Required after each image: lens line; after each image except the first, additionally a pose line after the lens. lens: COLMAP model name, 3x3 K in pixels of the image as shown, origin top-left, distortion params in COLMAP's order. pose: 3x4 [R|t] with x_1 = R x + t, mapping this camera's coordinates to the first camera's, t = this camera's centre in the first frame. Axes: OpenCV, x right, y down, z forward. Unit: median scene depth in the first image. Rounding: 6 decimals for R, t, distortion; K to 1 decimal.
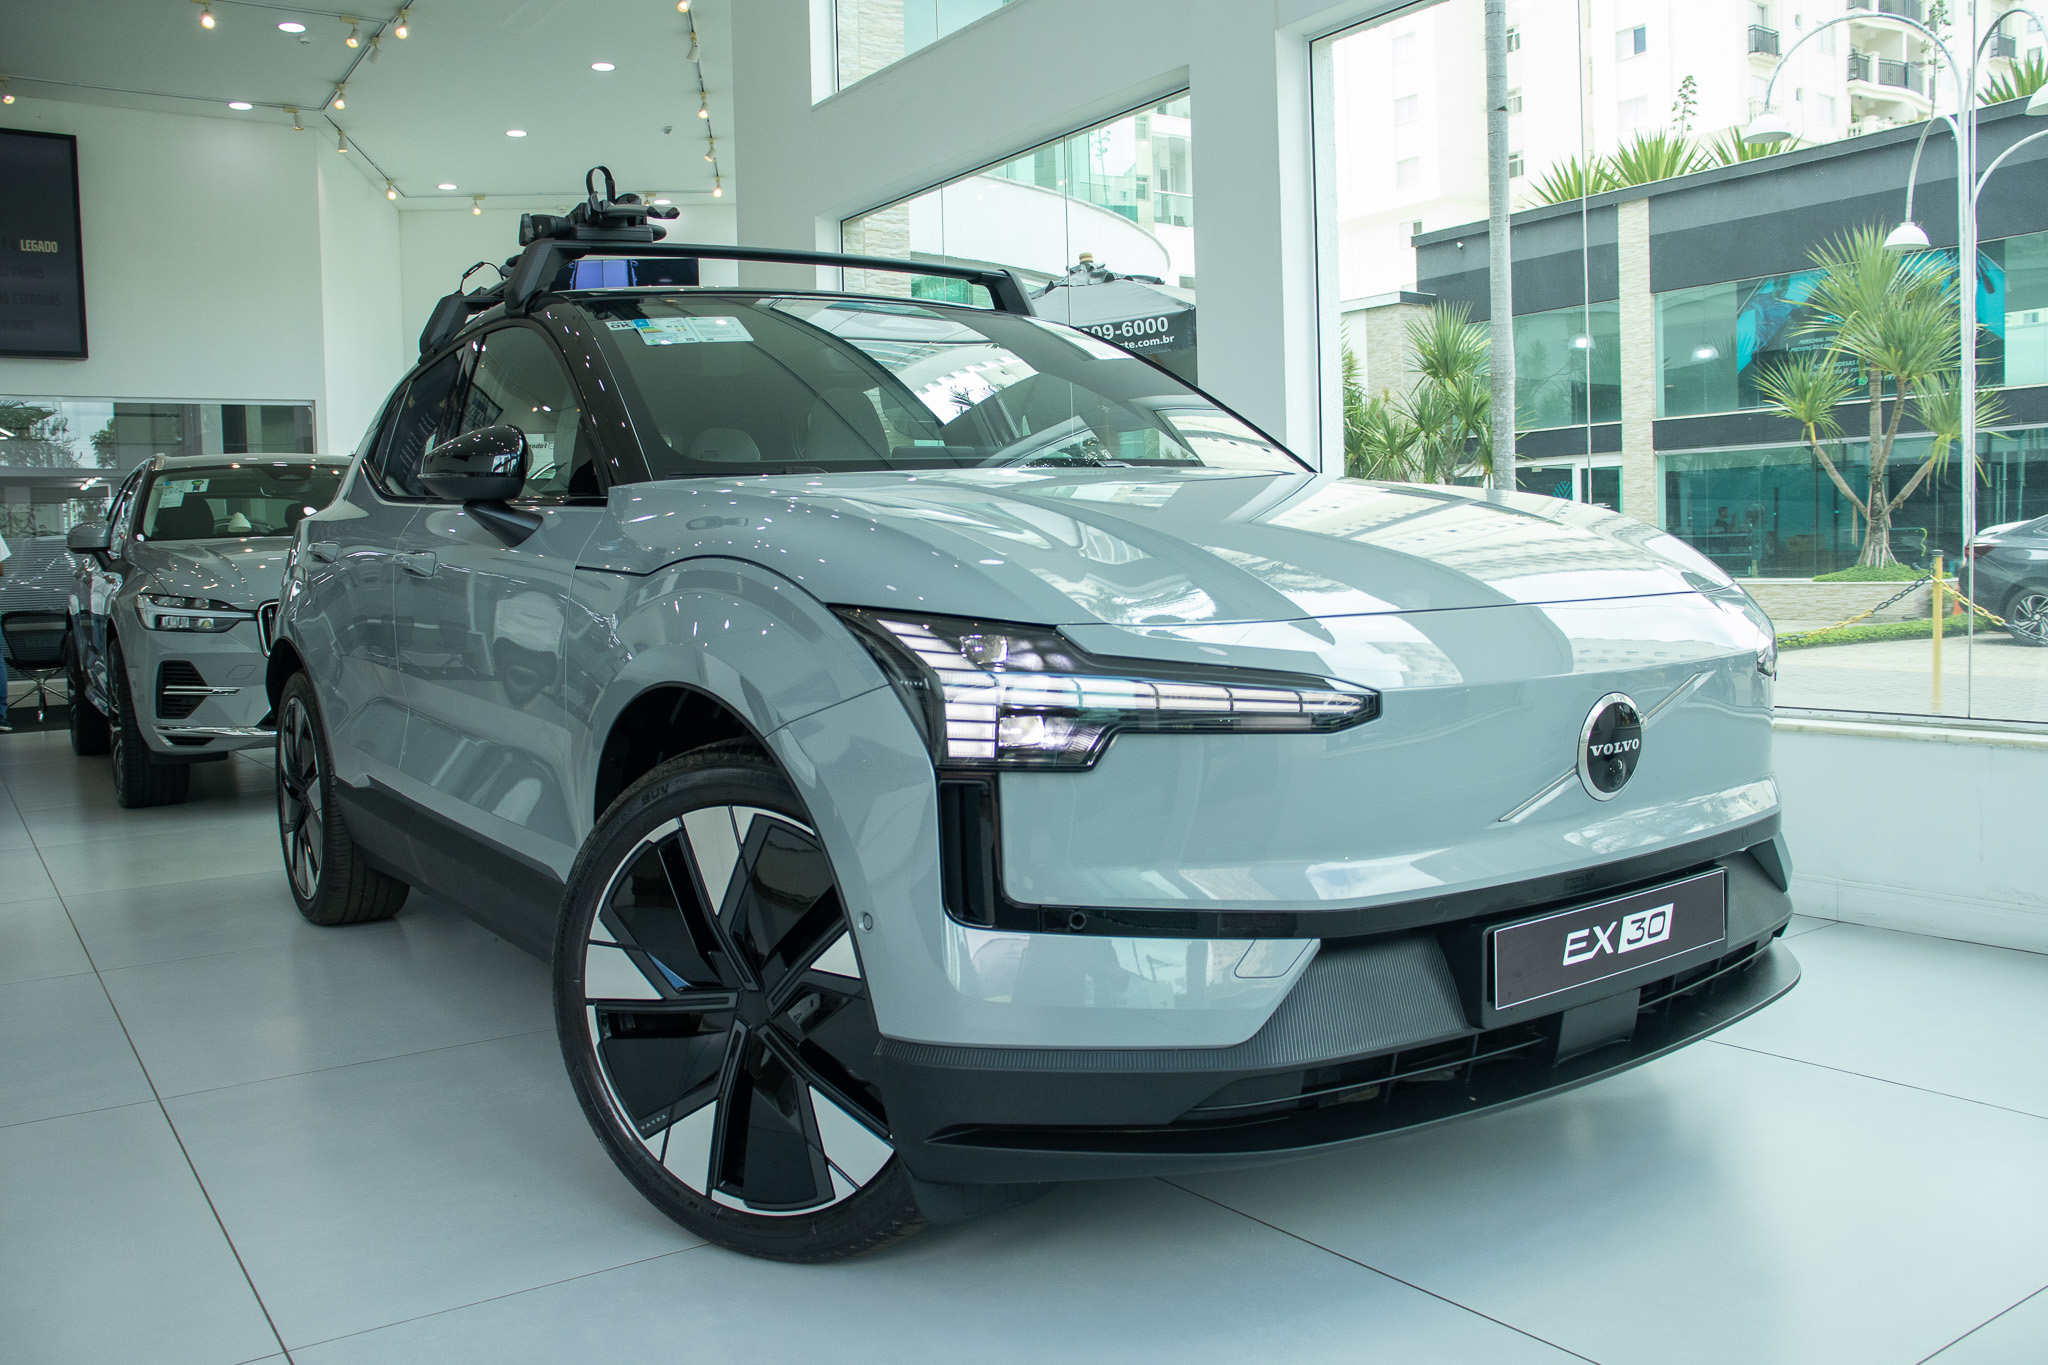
lens RADIAL K [[1674.6, 0, 1011.8], [0, 1674.6, 681.0], [0, 0, 1]] dist [-0.167843, 0.150847]
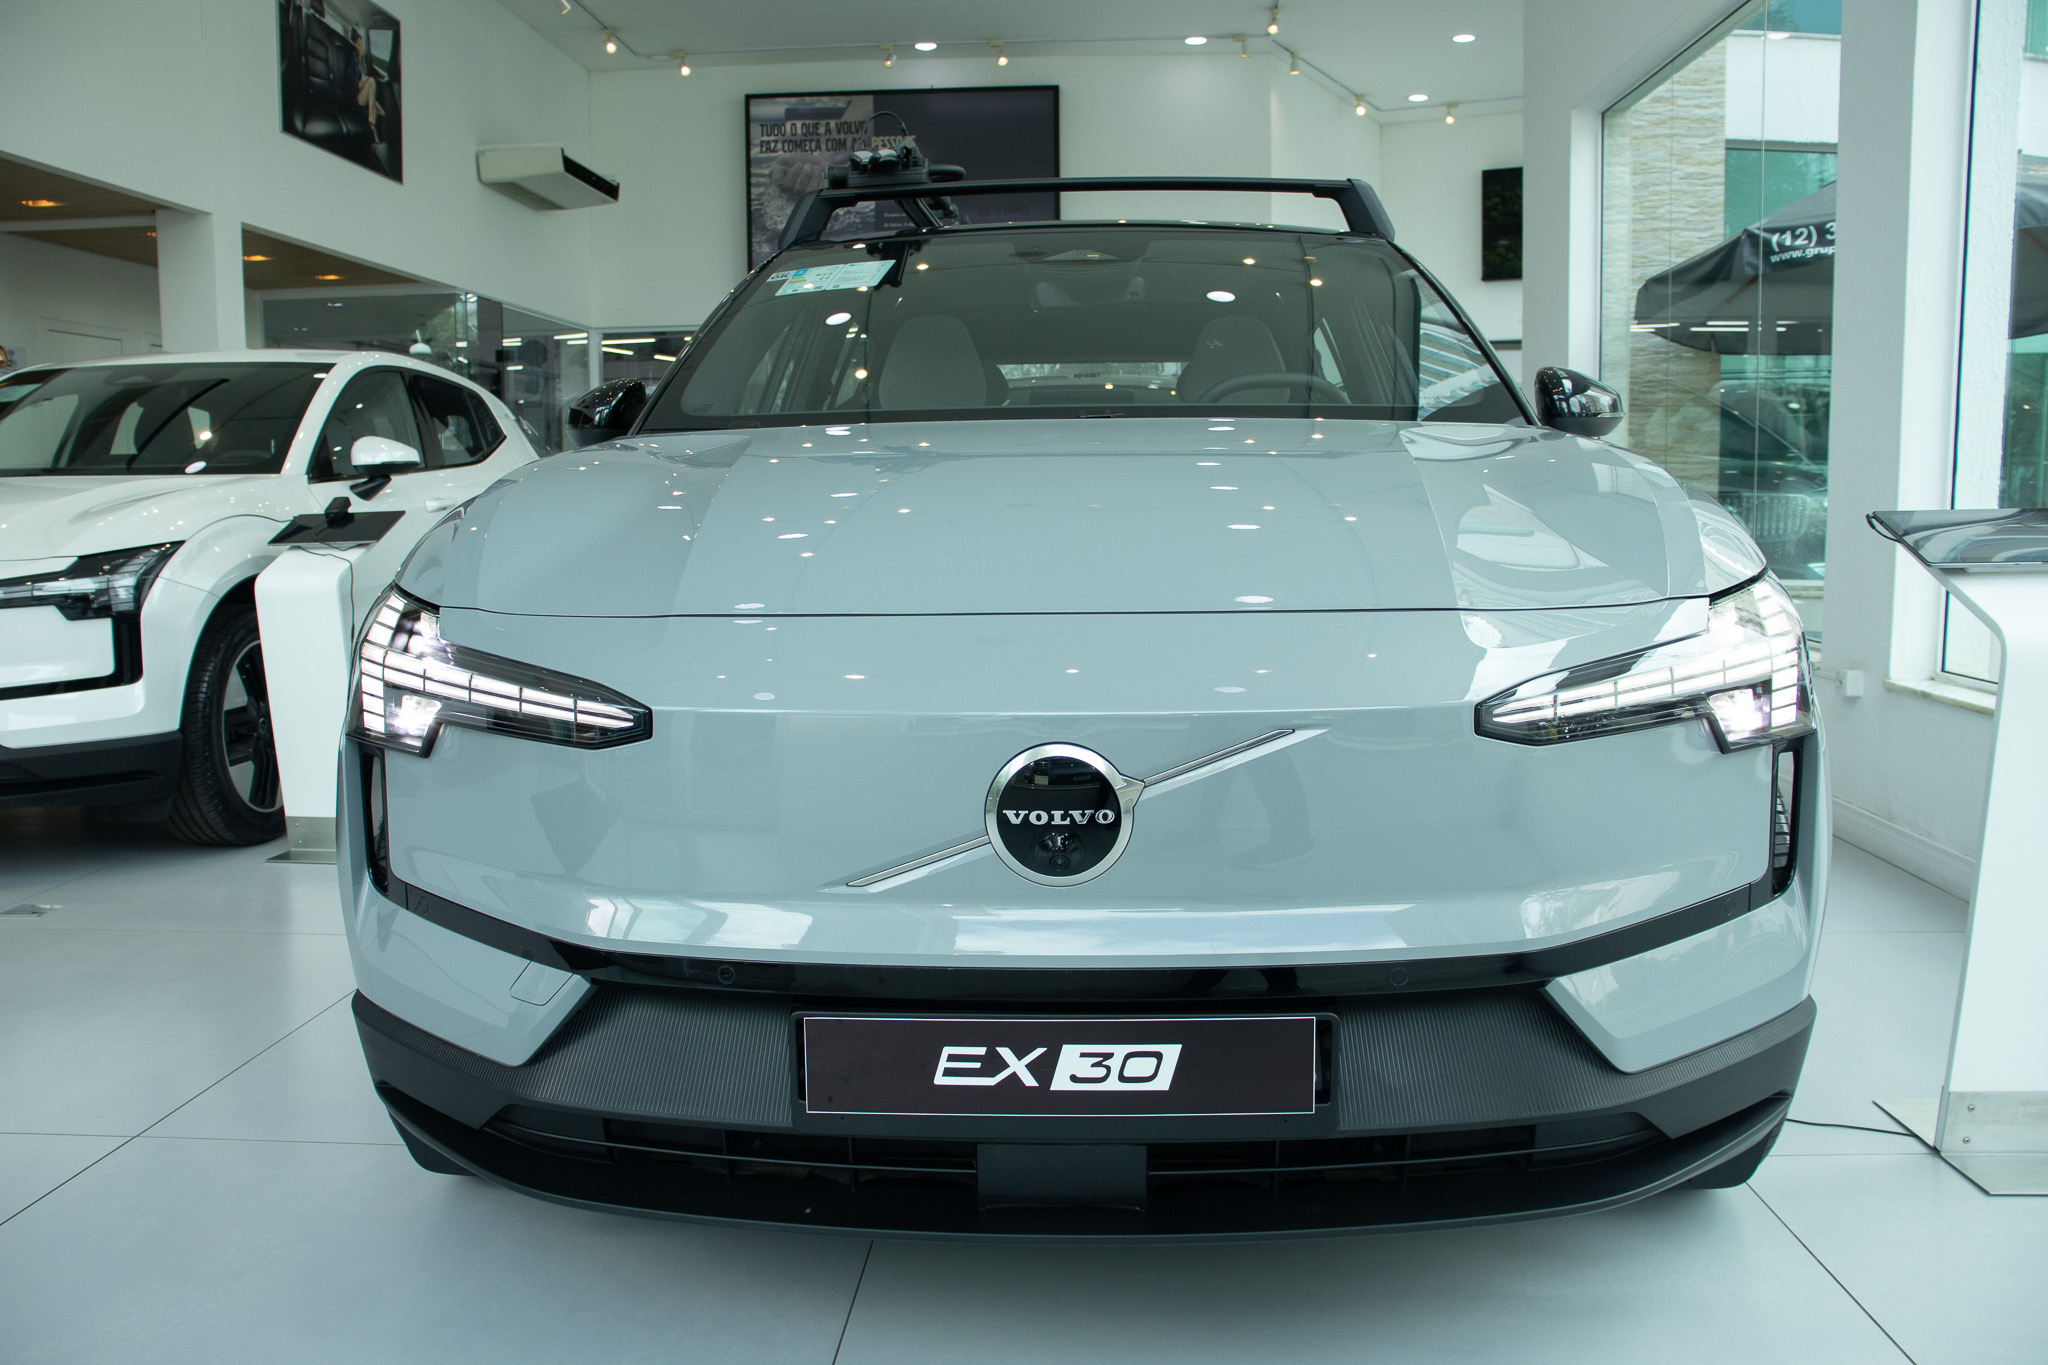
lens RADIAL K [[1674.6, 0, 1011.8], [0, 1674.6, 681.0], [0, 0, 1]] dist [-0.167843, 0.150847]
pose [[0.787801, 0.094149, -0.608692, 0.800366], [-0.059798, 0.995271, 0.076549, -0.076220], [0.613020, -0.023907, 0.789705, 0.395425]]
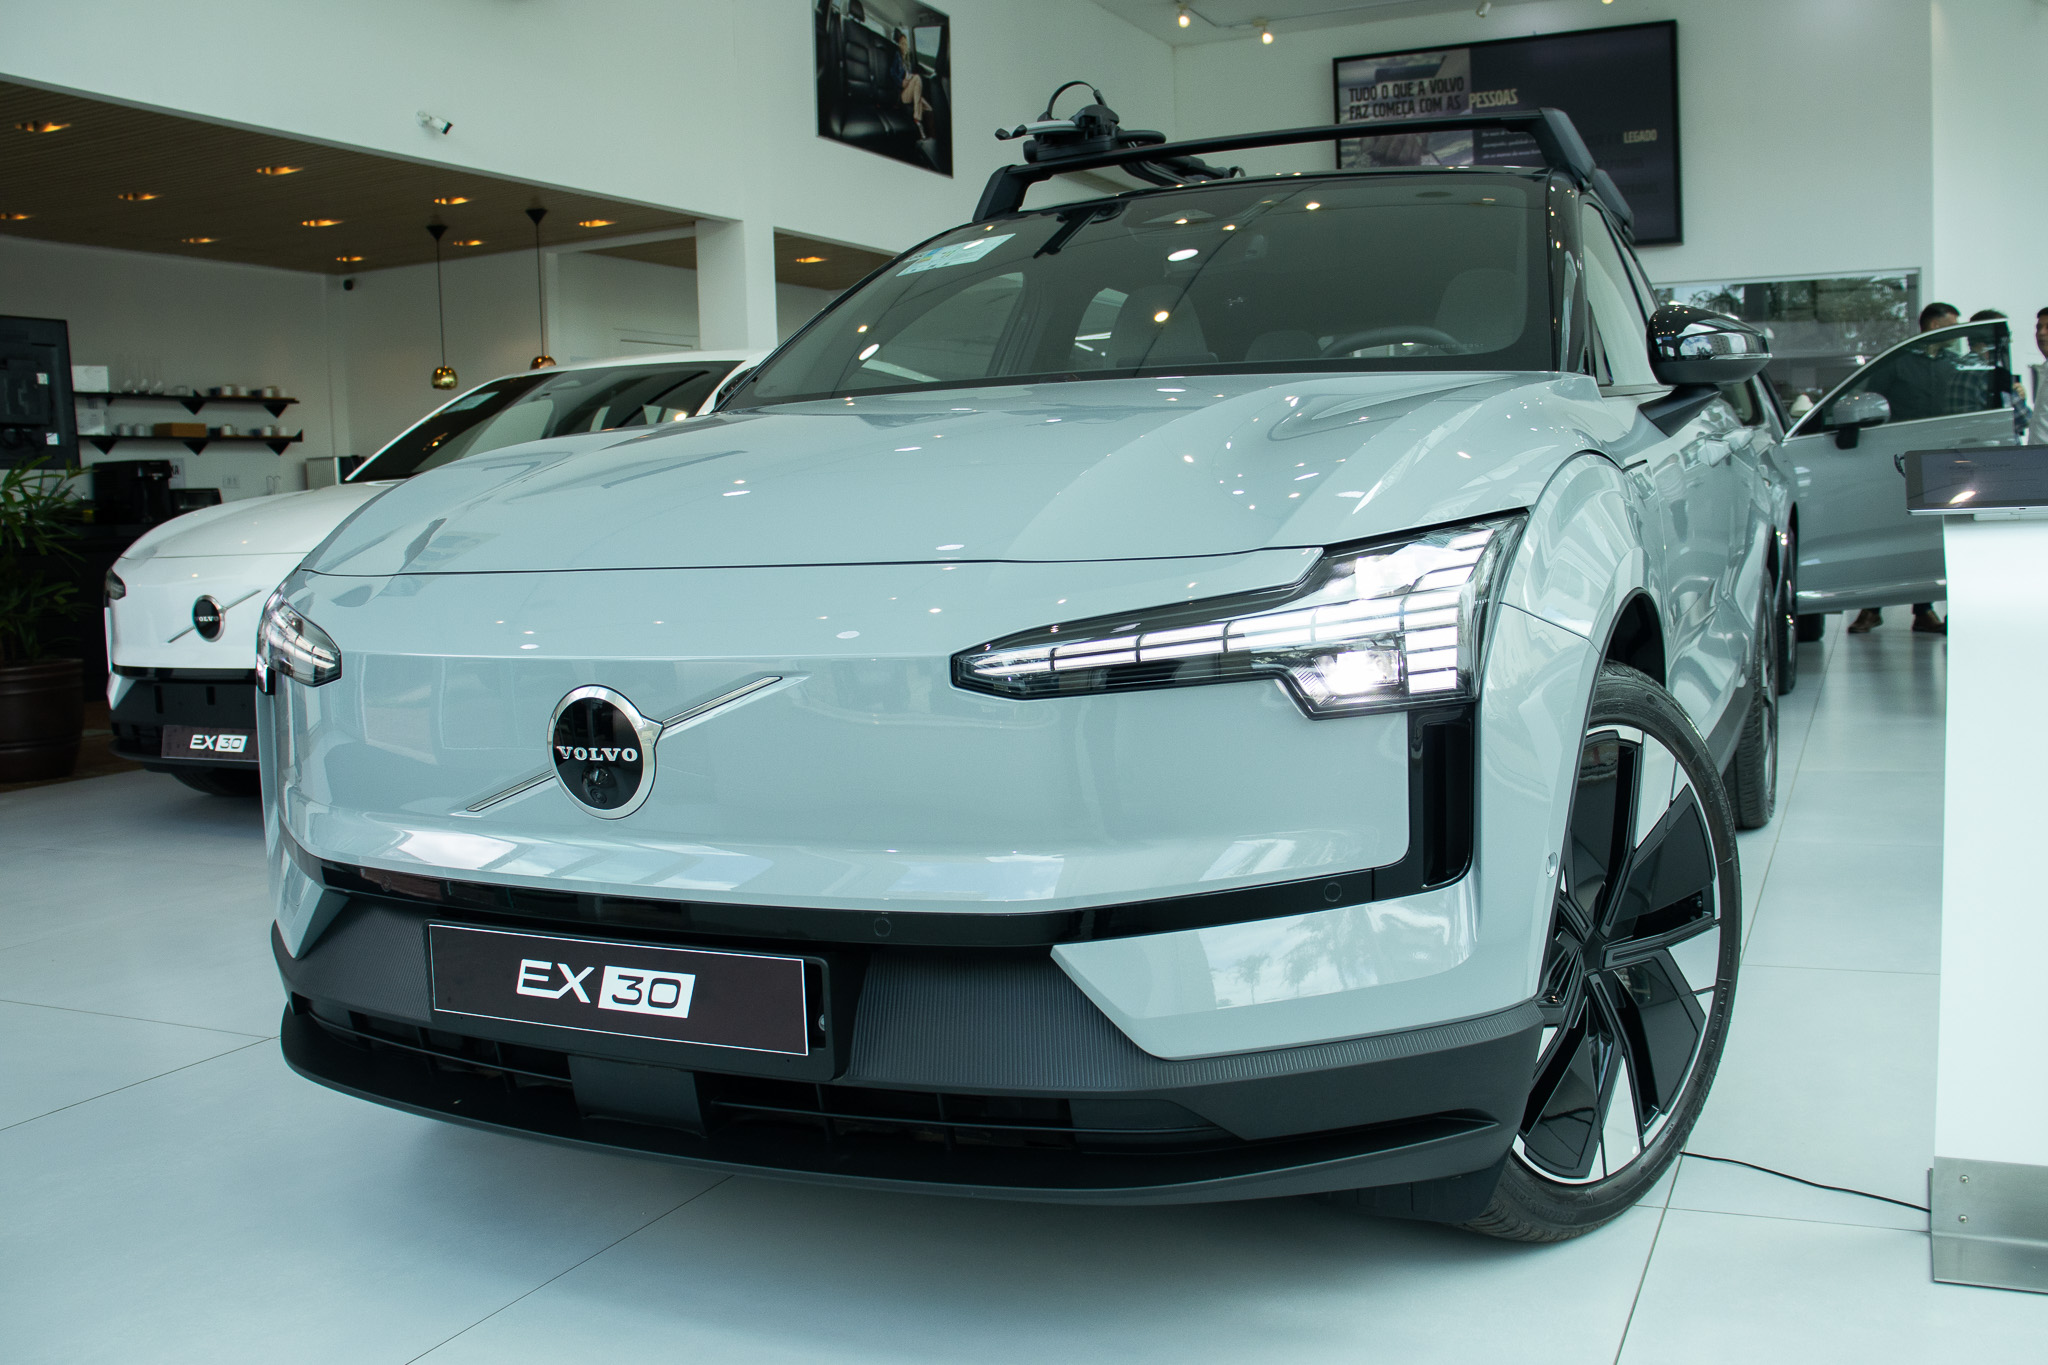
lens RADIAL K [[1805.5, 0, 1088.4], [0, 1805.5, 692.6], [0, 0, 1]] dist [-0.125941, 0.005356]
pose [[0.515867, 0.108286, -0.849797, 1.227265], [-0.048019, 0.994074, 0.097521, -0.085642], [0.855322, -0.009501, 0.518010, 0.752170]]
